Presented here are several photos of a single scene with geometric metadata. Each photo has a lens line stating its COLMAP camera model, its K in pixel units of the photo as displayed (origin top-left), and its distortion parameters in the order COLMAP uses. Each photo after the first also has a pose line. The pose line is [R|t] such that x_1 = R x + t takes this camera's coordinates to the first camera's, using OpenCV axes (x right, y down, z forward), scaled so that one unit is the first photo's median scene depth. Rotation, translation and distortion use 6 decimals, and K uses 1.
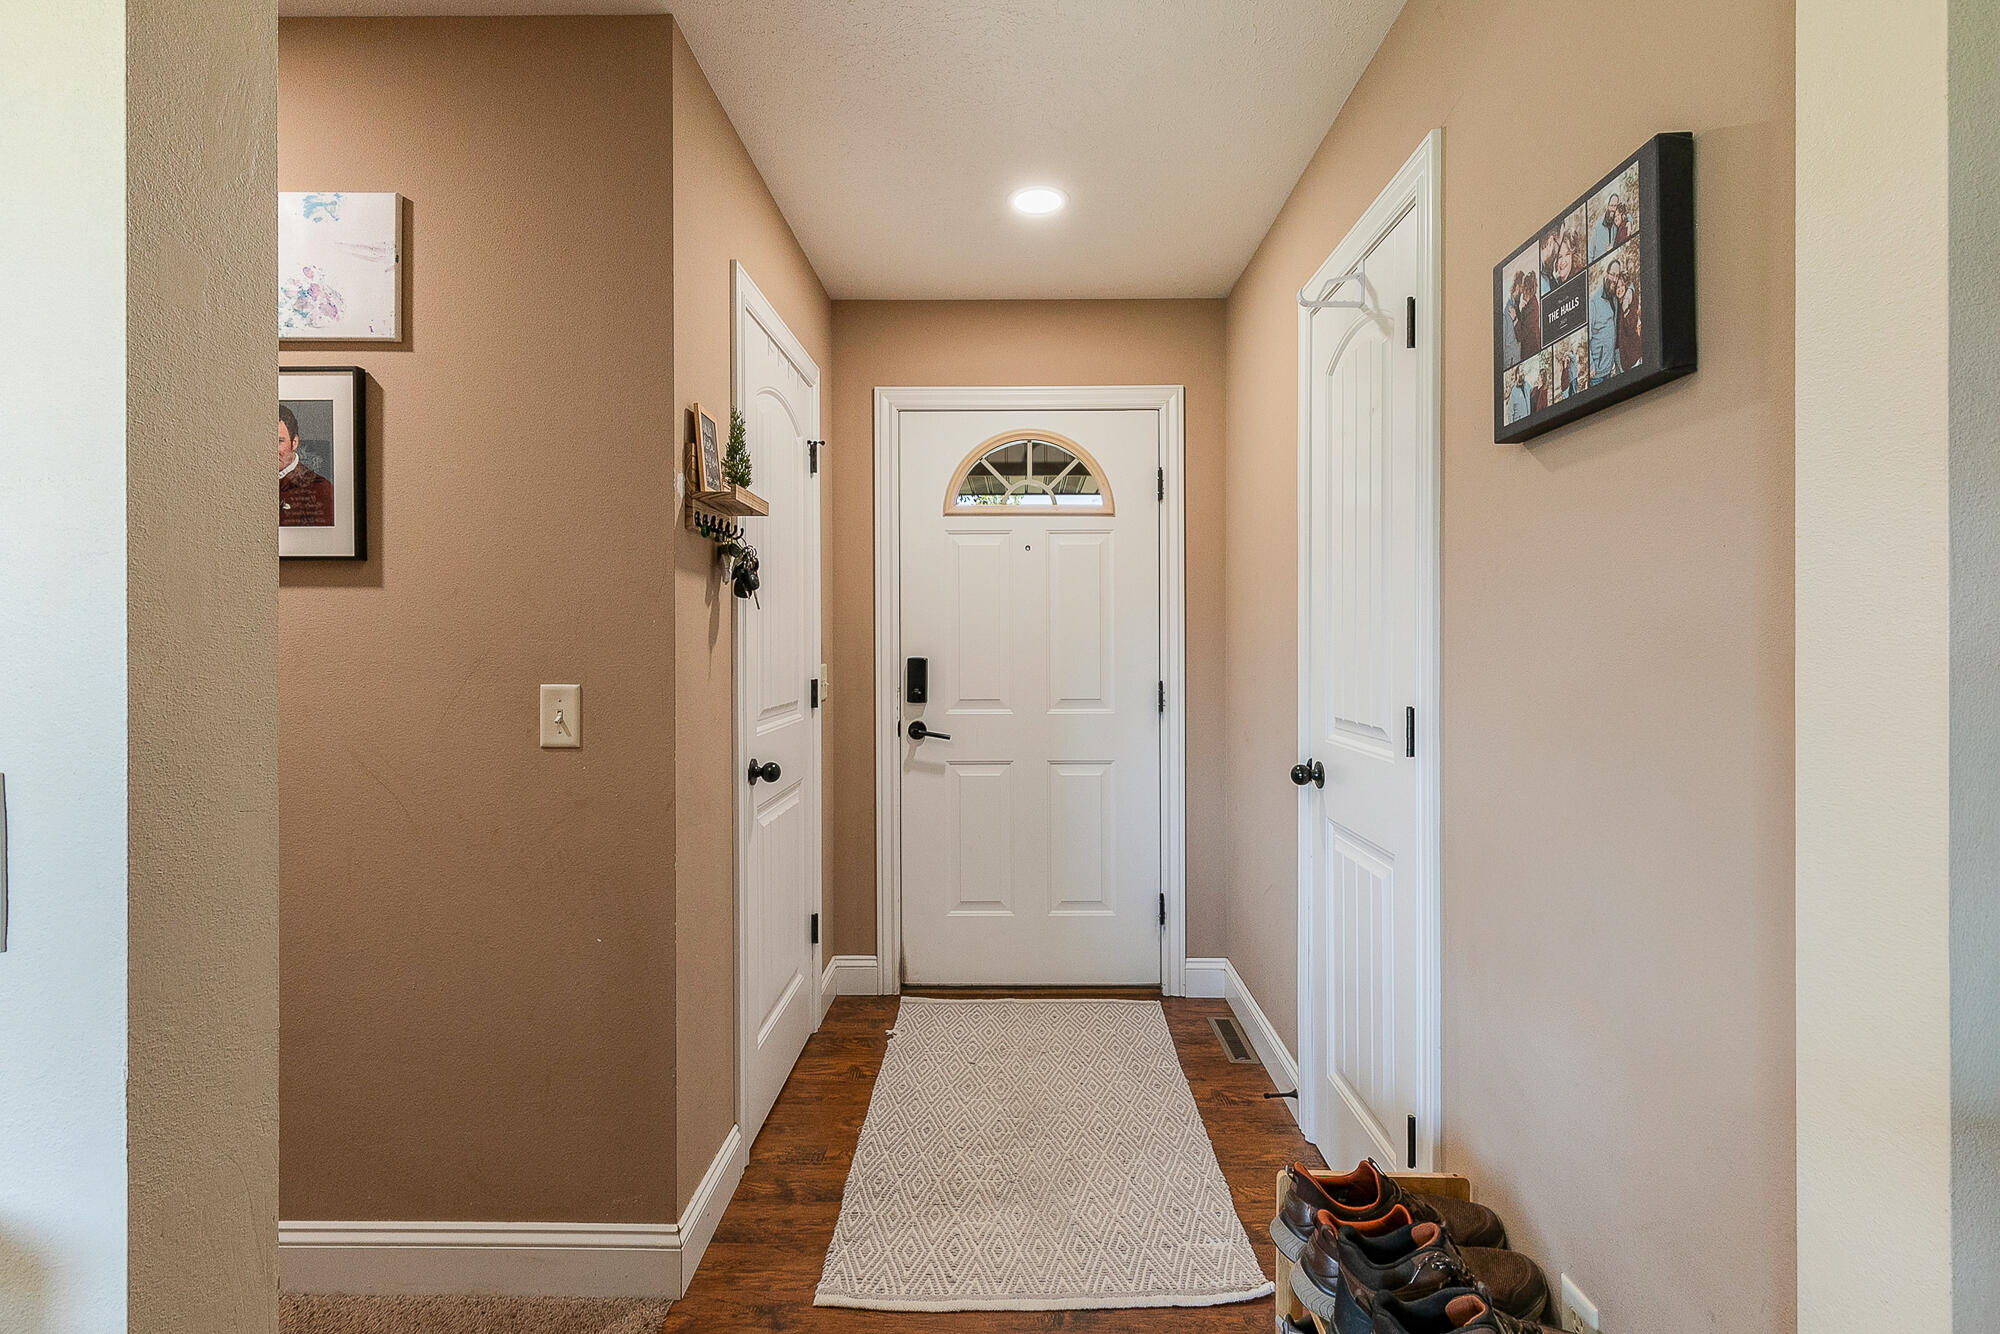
lens RADIAL K [[945.7, 0, 986.5], [0, 945.7, 656.5], [0, 0, 1]] dist [0.003653, 0.000424]
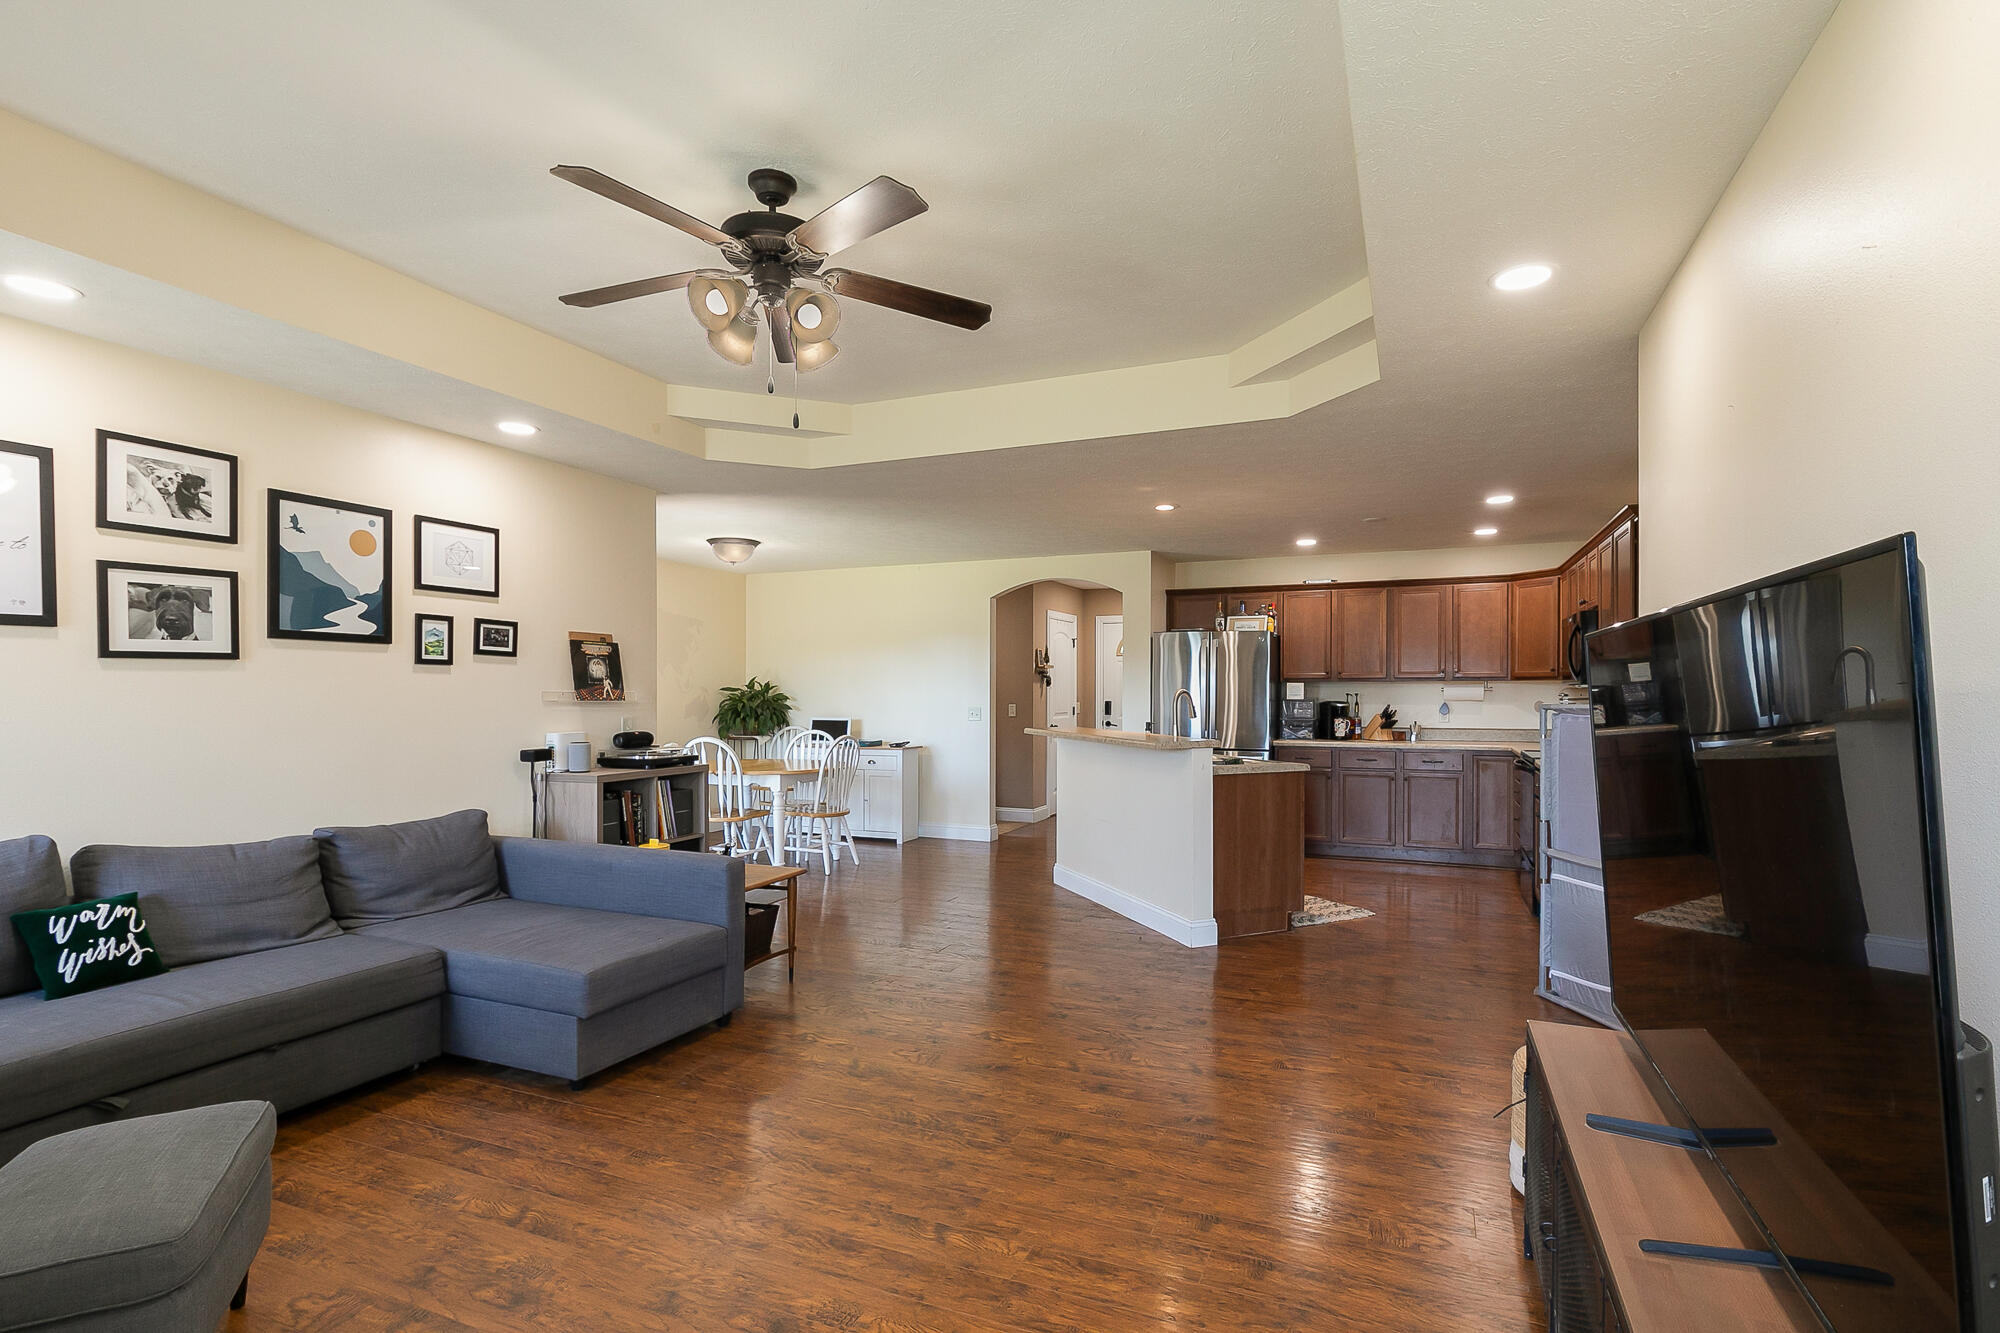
lens RADIAL K [[950.5, 0, 1001.8], [0, 950.5, 697.6], [0, 0, 1]] dist [0.001257, 0.000099]
pose [[0.929160, 0.001009, -0.369676, 0.859968], [-0.005121, 0.999935, -0.010141, 0.027011], [0.369642, 0.011315, 0.929106, -2.335310]]
